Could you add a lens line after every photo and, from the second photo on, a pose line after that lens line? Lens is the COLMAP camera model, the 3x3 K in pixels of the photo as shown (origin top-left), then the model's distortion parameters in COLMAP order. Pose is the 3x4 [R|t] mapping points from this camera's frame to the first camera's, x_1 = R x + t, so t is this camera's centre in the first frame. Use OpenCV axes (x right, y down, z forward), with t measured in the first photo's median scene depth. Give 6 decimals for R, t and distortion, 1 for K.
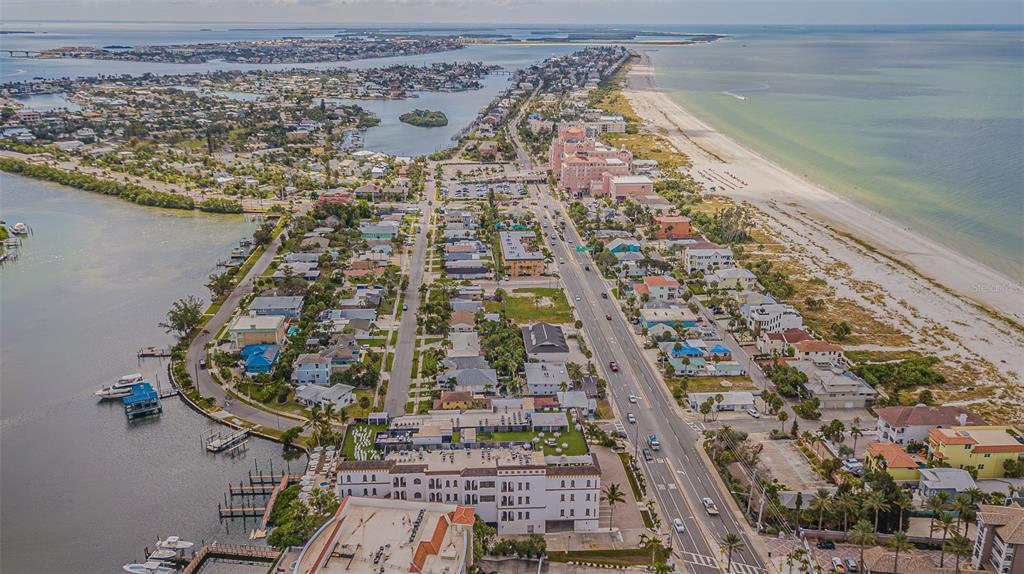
lens RADIAL K [[832.5, 0, 512.0], [0, 832.5, 287.0], [0, 0, 1]] dist [0.015312, 0.006632]
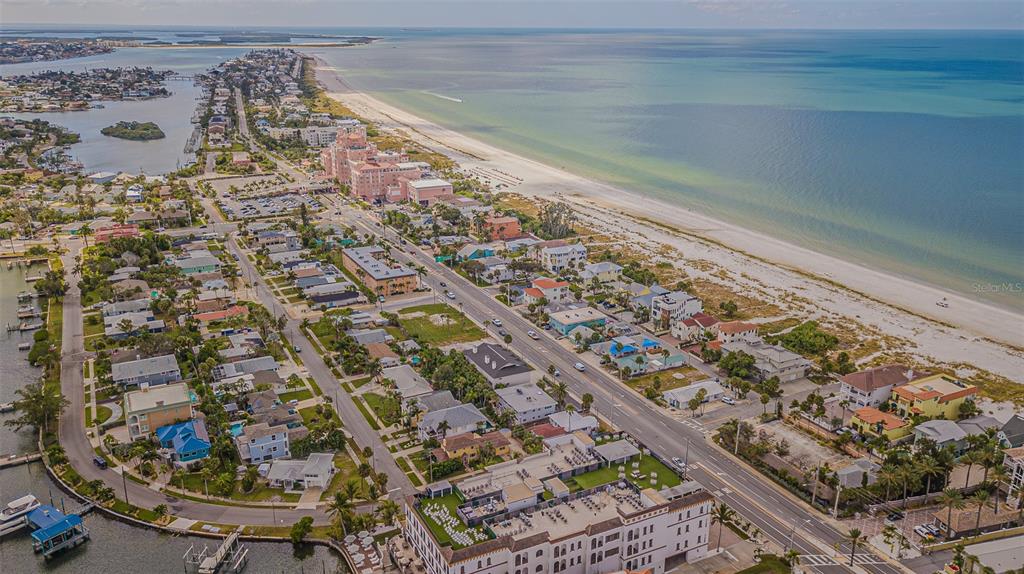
lens RADIAL K [[792.6, 0, 512.0], [0, 792.6, 287.0], [0, 0, 1]] dist [0.017311, 0.006221]
pose [[0.915680, -0.125444, 0.381829, -0.237107], [0.121150, 0.992004, 0.035373, -0.043057], [-0.383213, 0.013868, 0.923556, 0.133063]]
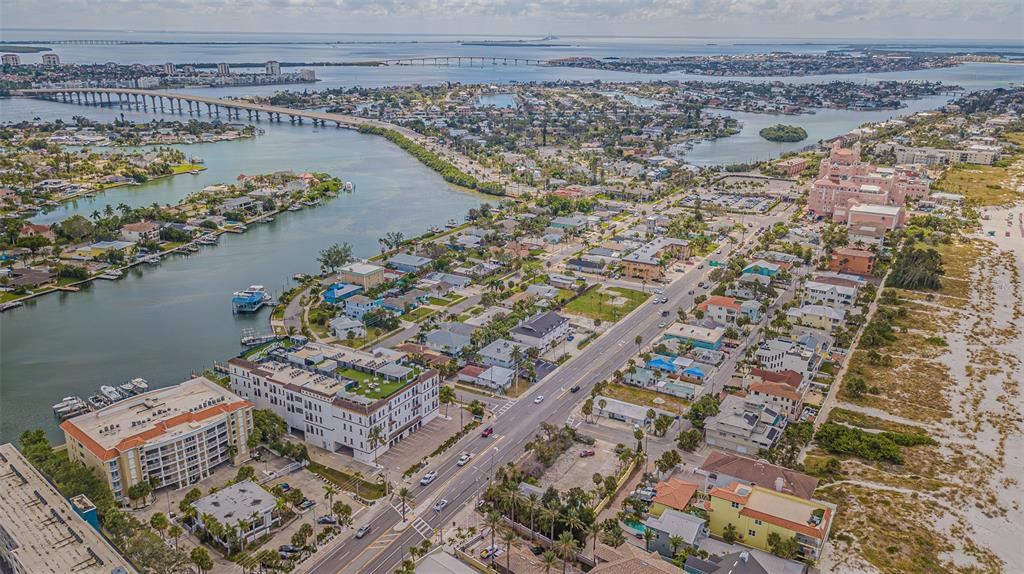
lens RADIAL K [[792.6, 0, 512.0], [0, 792.6, 287.0], [0, 0, 1]] dist [0.017311, 0.006221]
pose [[0.830812, 0.176286, -0.527897, 0.469663], [-0.177941, 0.982861, 0.048171, -0.025410], [0.527341, 0.053913, 0.847941, 0.078337]]
